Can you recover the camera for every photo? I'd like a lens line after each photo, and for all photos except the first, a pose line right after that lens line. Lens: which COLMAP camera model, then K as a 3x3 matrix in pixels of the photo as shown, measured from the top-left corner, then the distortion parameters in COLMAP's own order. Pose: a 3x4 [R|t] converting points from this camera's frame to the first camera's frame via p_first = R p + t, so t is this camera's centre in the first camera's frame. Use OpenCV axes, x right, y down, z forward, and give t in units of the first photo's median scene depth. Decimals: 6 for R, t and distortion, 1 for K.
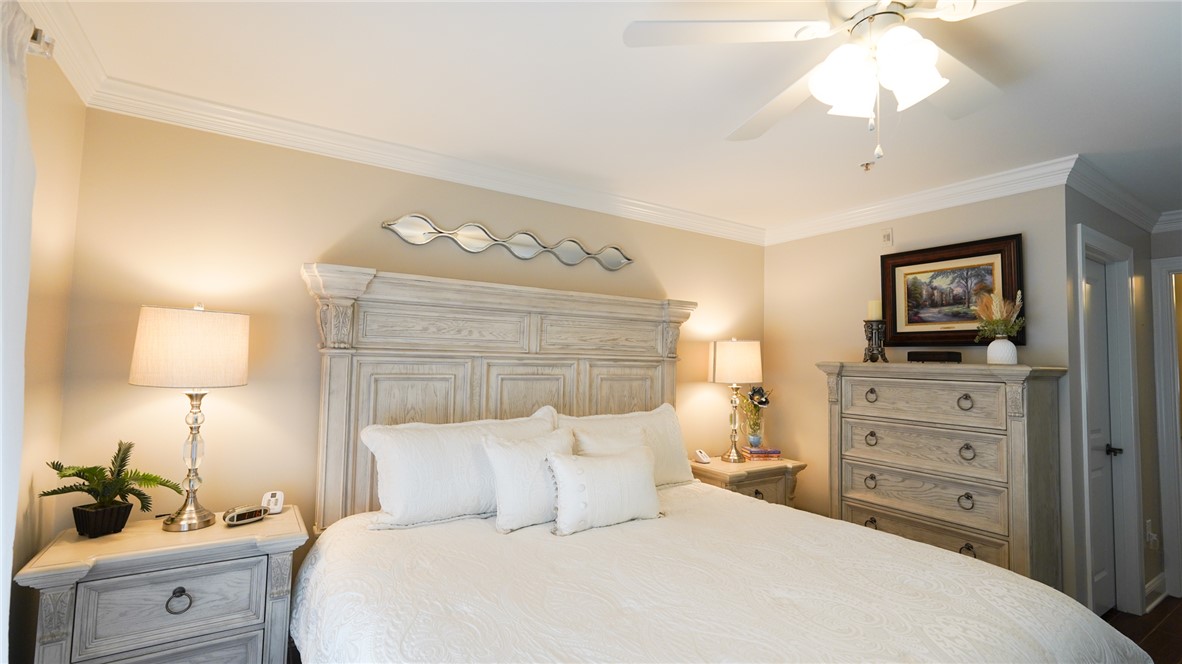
lens RADIAL K [[526.6, 0, 591.0], [0, 526.6, 332.0], [0, 0, 1]] dist [-0.021458, 0.008941]
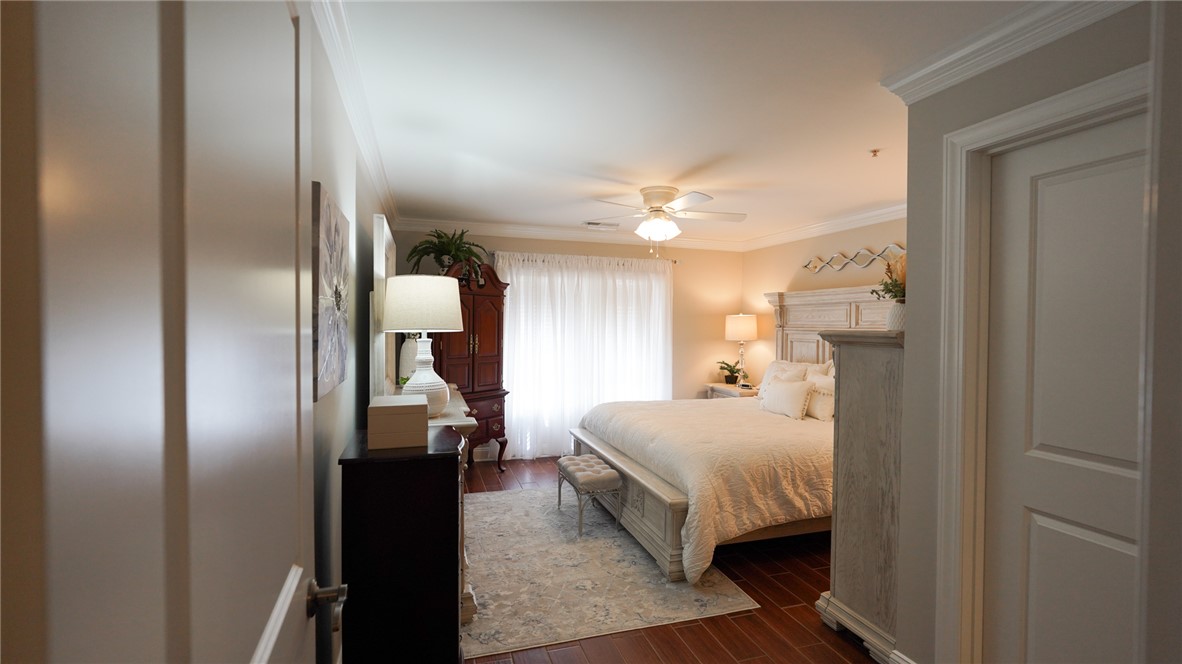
lens RADIAL K [[526.6, 0, 591.0], [0, 526.6, 332.0], [0, 0, 1]] dist [-0.021458, 0.008941]
pose [[-0.272315, -0.012667, -0.962125, 1.562215], [0.029965, 0.999317, -0.021638, 0.060592], [0.961742, -0.034722, -0.271749, 0.639573]]
